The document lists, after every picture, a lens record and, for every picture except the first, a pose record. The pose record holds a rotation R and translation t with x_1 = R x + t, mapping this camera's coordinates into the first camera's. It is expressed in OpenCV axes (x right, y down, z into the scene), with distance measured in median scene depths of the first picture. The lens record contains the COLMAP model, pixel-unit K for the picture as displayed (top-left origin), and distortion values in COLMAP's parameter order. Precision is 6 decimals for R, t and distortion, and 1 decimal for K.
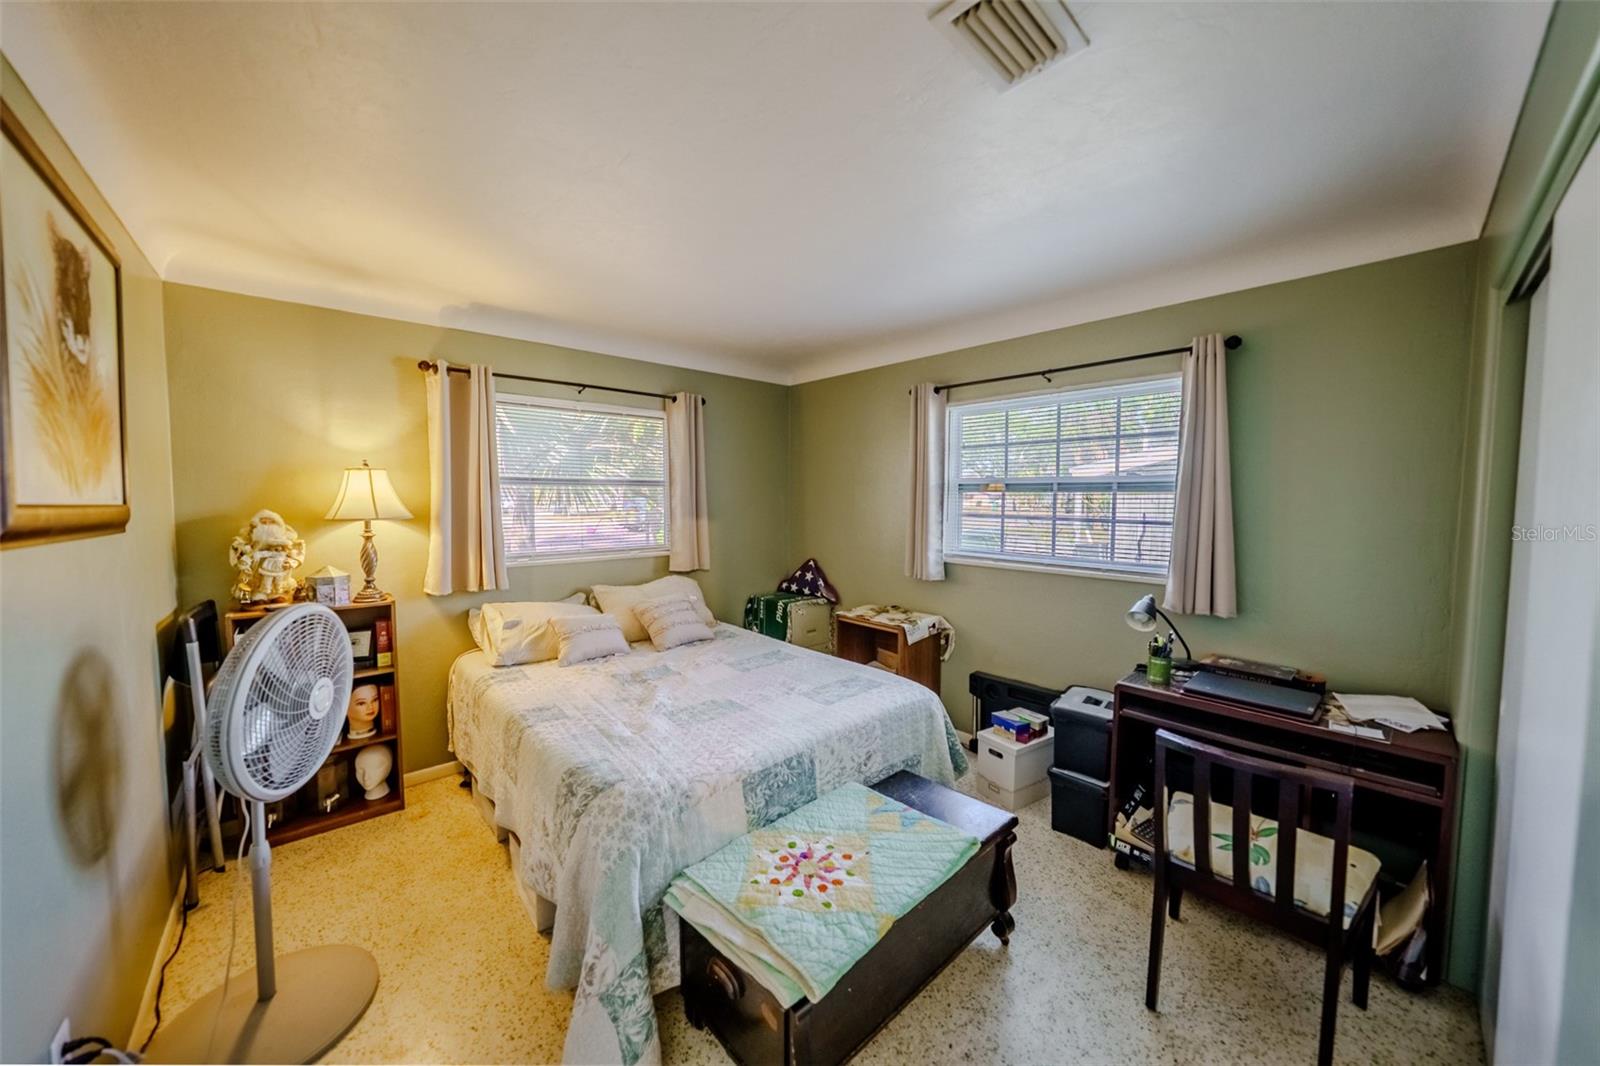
lens RADIAL K [[566.9, 0, 797.0], [0, 566.9, 527.5], [0, 0, 1]] dist [-0.028976, 0.005903]
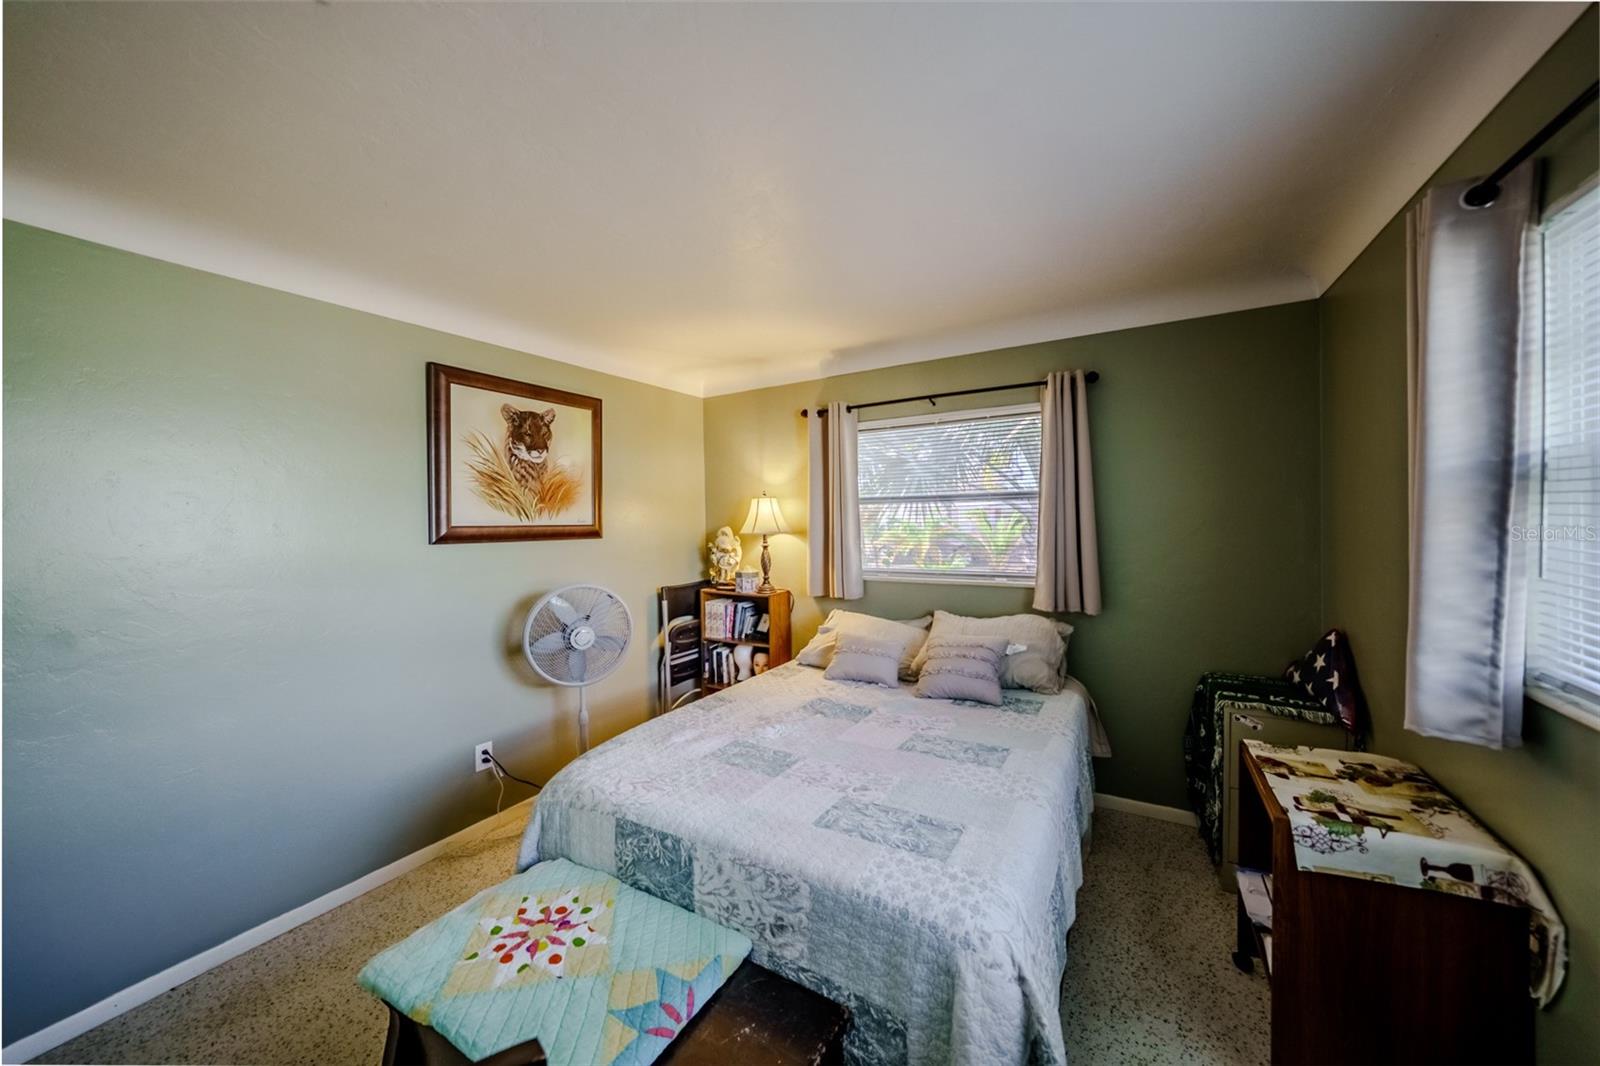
lens RADIAL K [[561.4, 0, 800.0], [0, 561.4, 533.0], [0, 0, 1]] dist [-0.021218, 0.000200]
pose [[0.287002, 0.018556, -0.957750, 0.597901], [-0.031533, 0.999454, 0.009914, -0.034239], [0.957411, 0.027355, 0.287430, 0.687116]]
